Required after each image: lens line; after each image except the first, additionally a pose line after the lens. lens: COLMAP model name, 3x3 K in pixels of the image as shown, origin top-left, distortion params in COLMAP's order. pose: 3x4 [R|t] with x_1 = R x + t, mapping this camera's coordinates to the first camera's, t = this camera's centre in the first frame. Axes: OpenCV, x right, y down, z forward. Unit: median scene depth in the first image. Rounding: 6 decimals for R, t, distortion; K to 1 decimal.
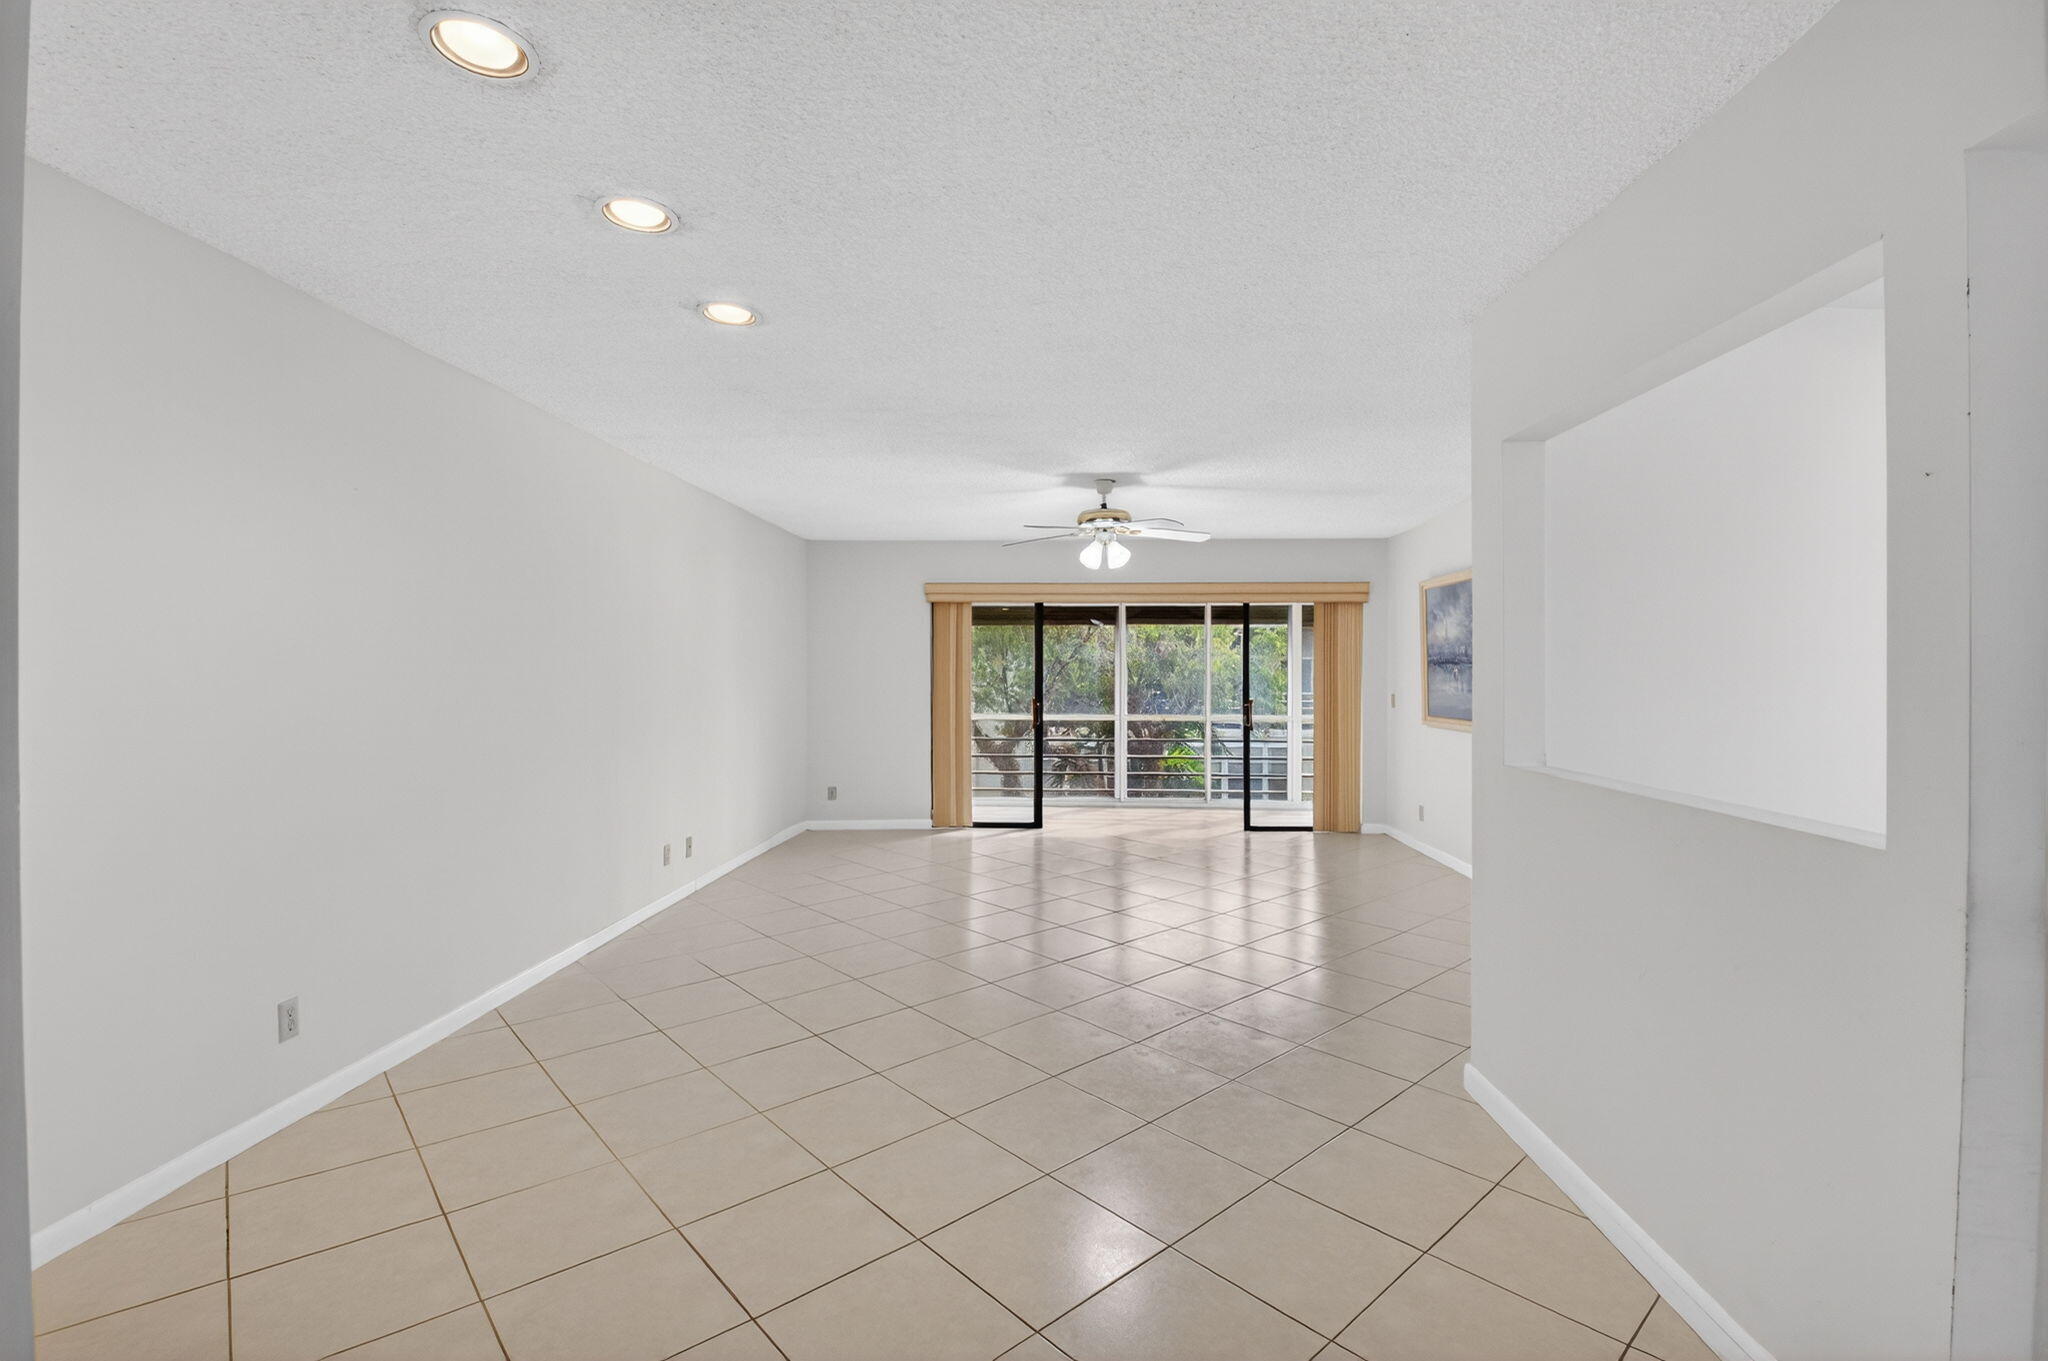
lens RADIAL K [[884.1, 0, 1027.2], [0, 884.1, 679.6], [0, 0, 1]] dist [-0.001398, -0.000455]
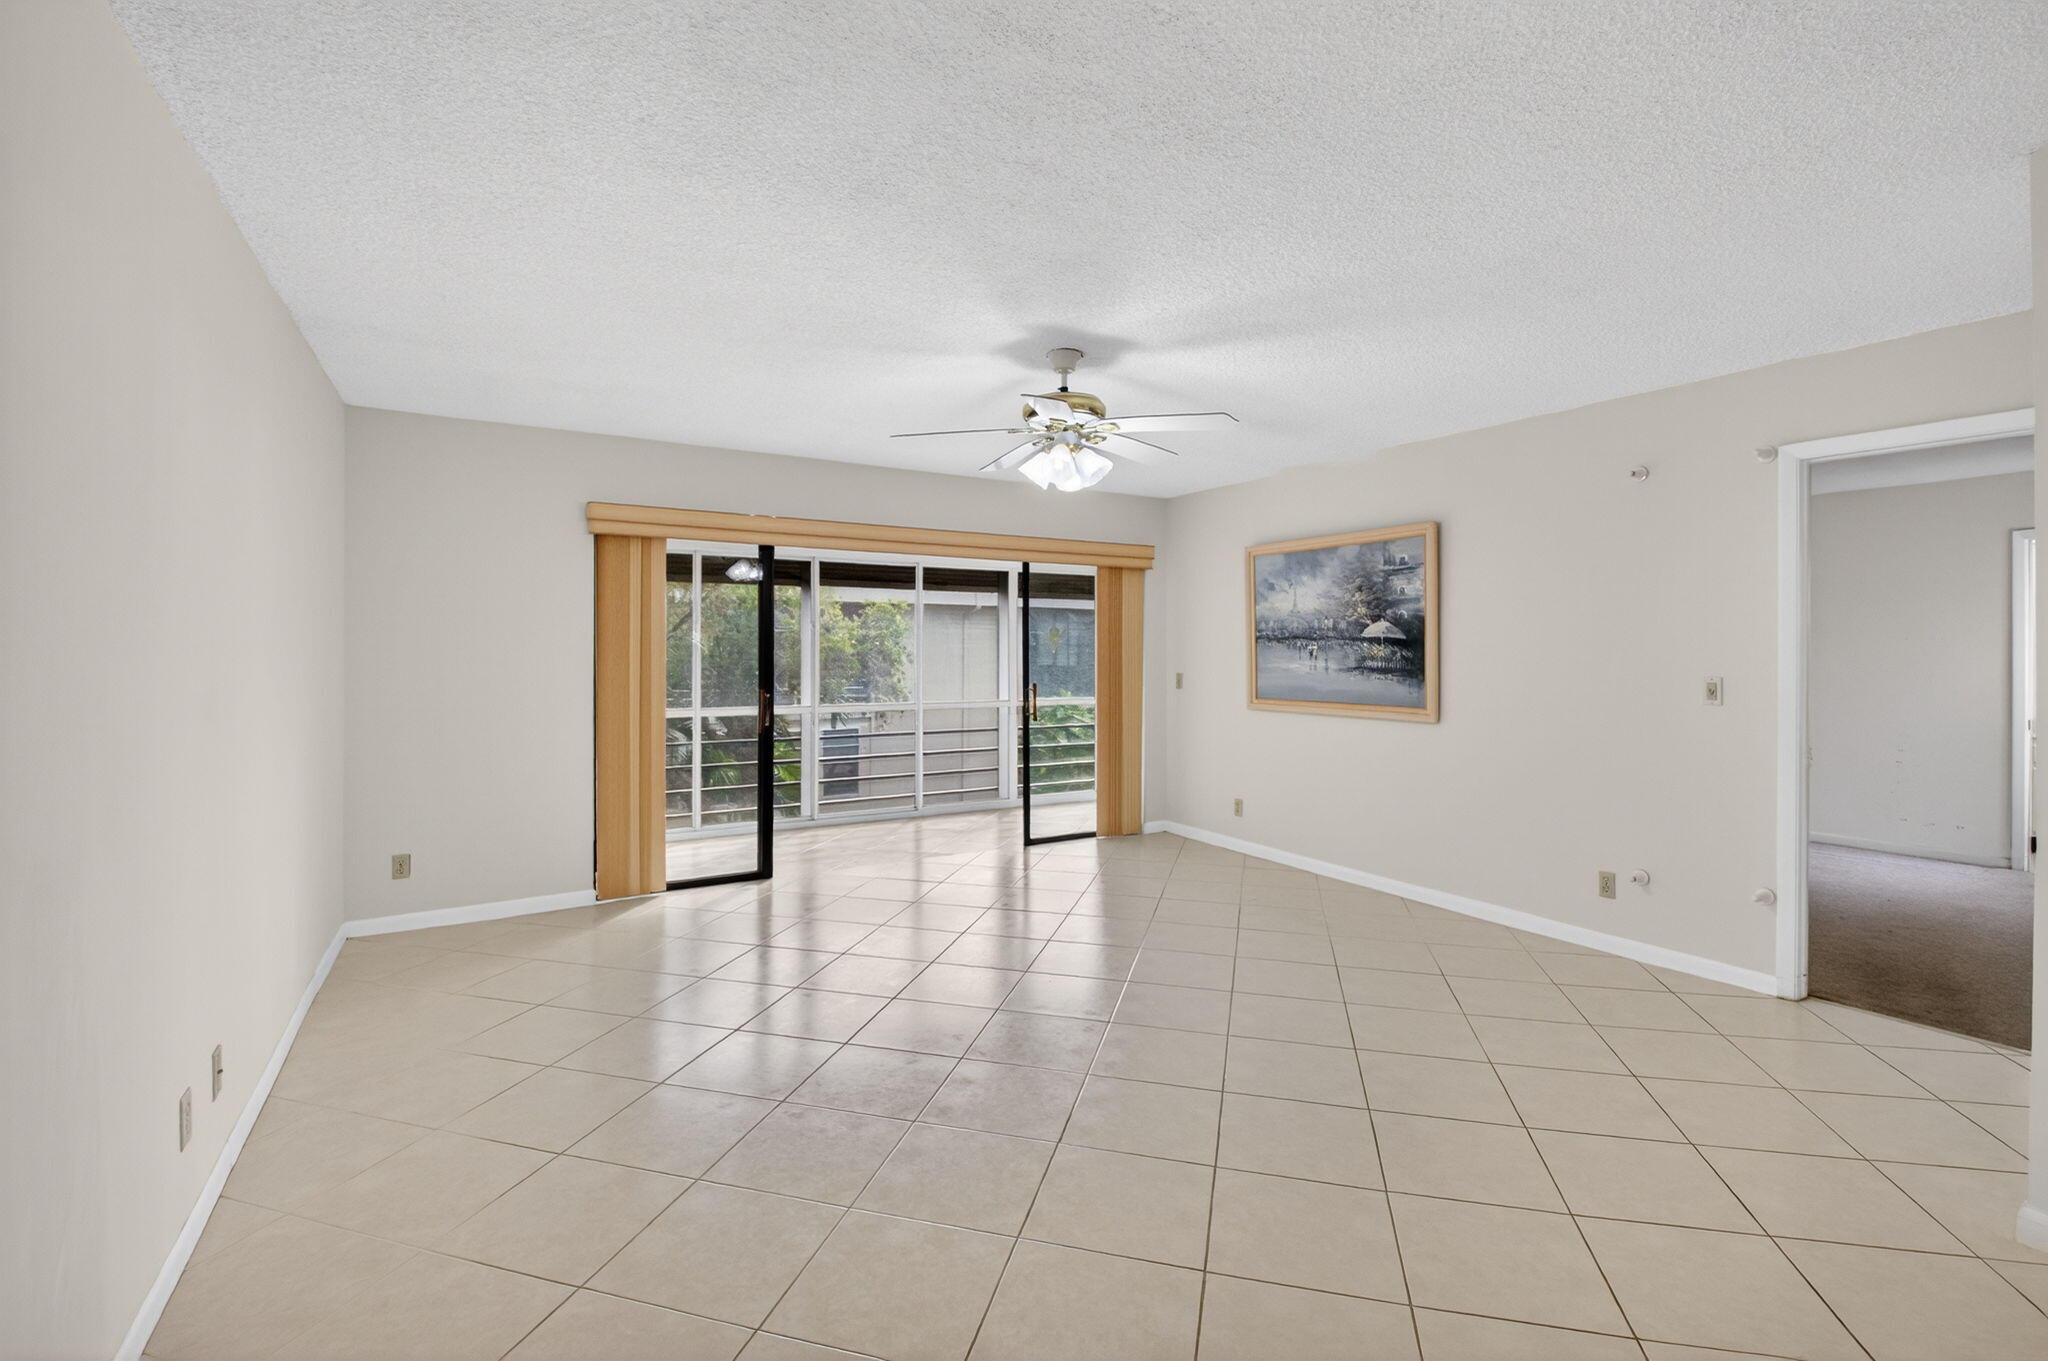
lens RADIAL K [[884.1, 0, 999.4], [0, 884.1, 651.2], [0, 0, 1]] dist [-0.001398, -0.000455]
pose [[0.834060, -0.000521, 0.551674, -0.217903], [0.003846, 0.999981, -0.004871, -0.002271], [-0.551660, 0.006185, 0.834046, 0.344773]]
